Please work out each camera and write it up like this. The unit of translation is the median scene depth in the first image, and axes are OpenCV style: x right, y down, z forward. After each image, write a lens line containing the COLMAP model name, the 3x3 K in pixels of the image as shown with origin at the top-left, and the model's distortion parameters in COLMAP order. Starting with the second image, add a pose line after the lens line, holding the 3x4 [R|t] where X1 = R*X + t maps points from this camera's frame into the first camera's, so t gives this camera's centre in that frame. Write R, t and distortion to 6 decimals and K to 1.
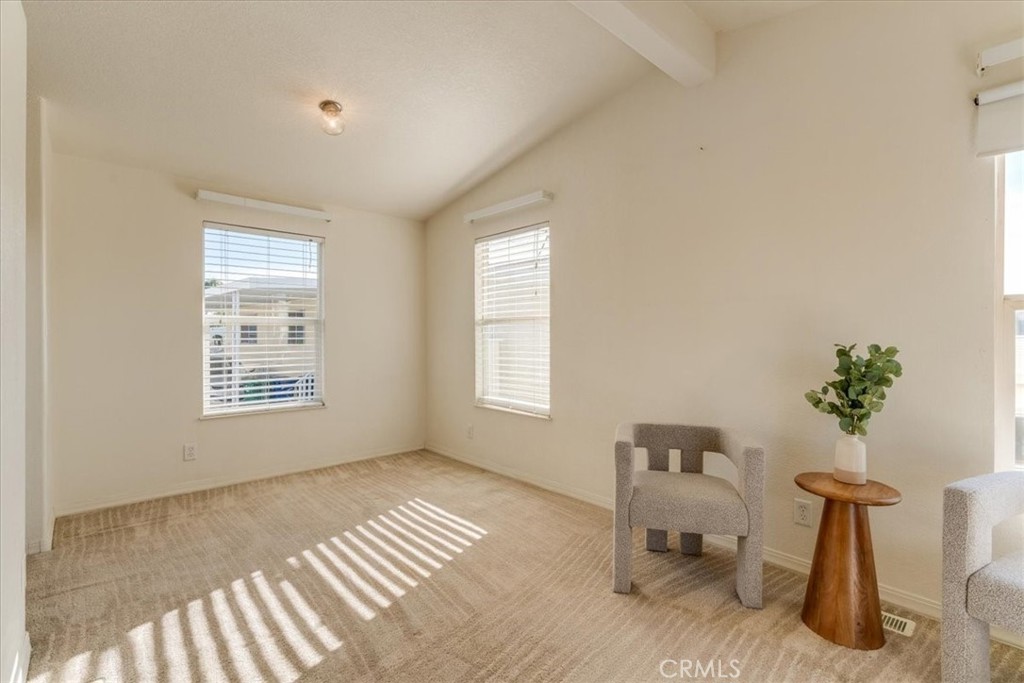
lens RADIAL K [[462.2, 0, 516.6], [0, 462.2, 334.1], [0, 0, 1]] dist [-0.011467, 0.003384]
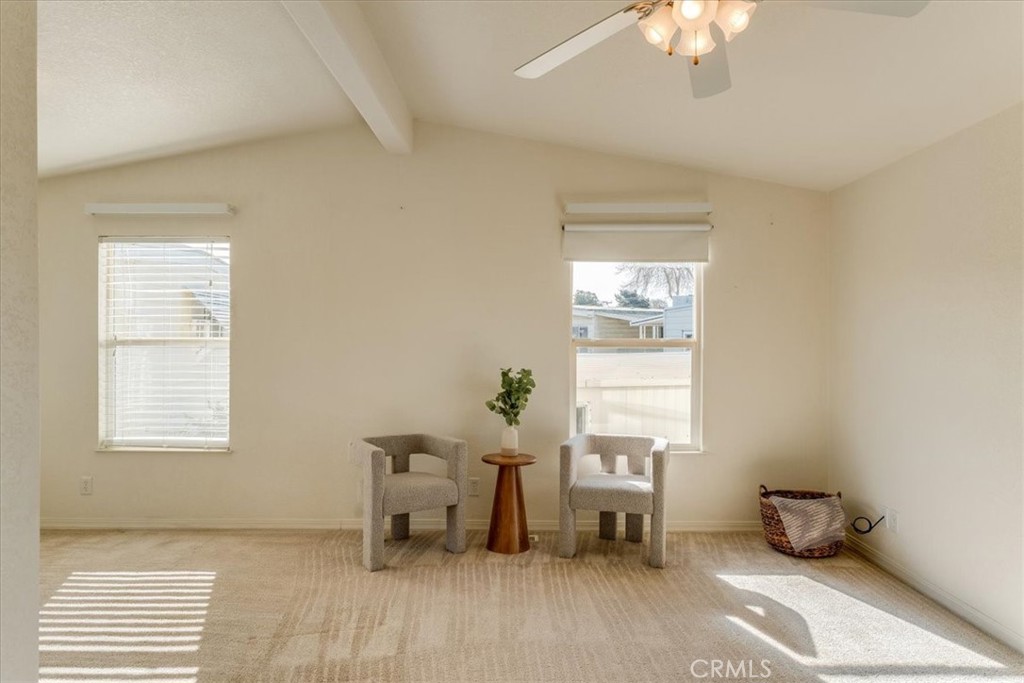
lens RADIAL K [[562.2, 0, 512.2], [0, 562.2, 341.8], [0, 0, 1]] dist [-0.008225, 0.000329]
pose [[0.707159, -0.001124, 0.707054, -0.325456], [-0.000203, 0.999998, 0.001793, -0.037661], [-0.707055, -0.001411, 0.707157, -0.190800]]
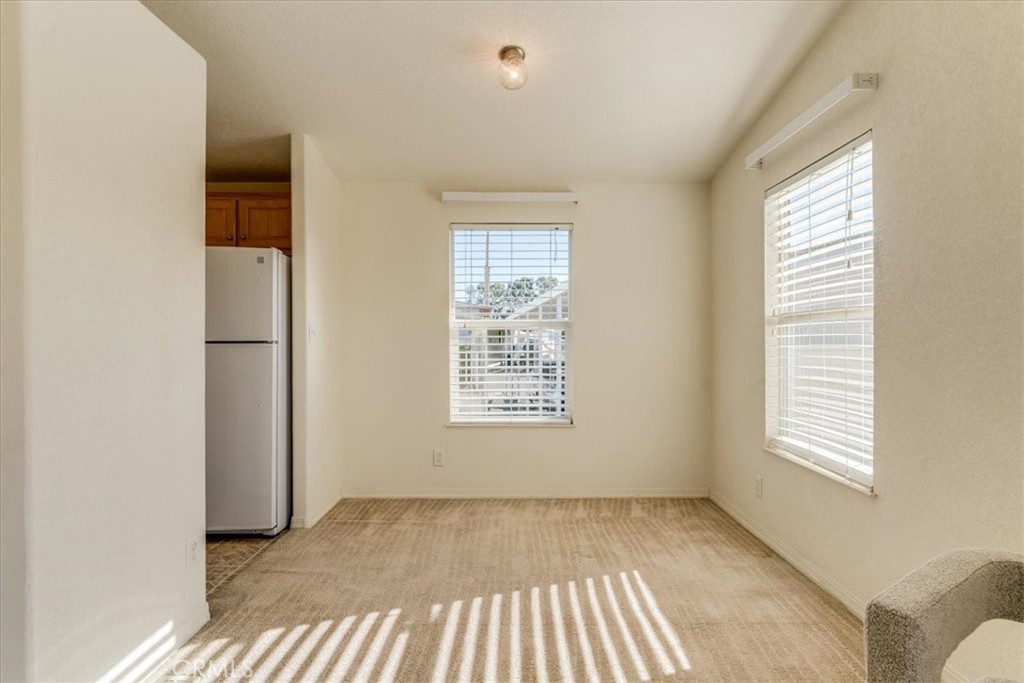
lens RADIAL K [[531.7, 0, 502.8], [0, 531.7, 341.4], [0, 0, 1]] dist [-0.004020, 0.000378]
pose [[0.742410, 0.000392, -0.669946, 0.168108], [0.001242, 0.999997, 0.001961, 0.002939], [0.669945, -0.002288, 0.742407, 0.250254]]
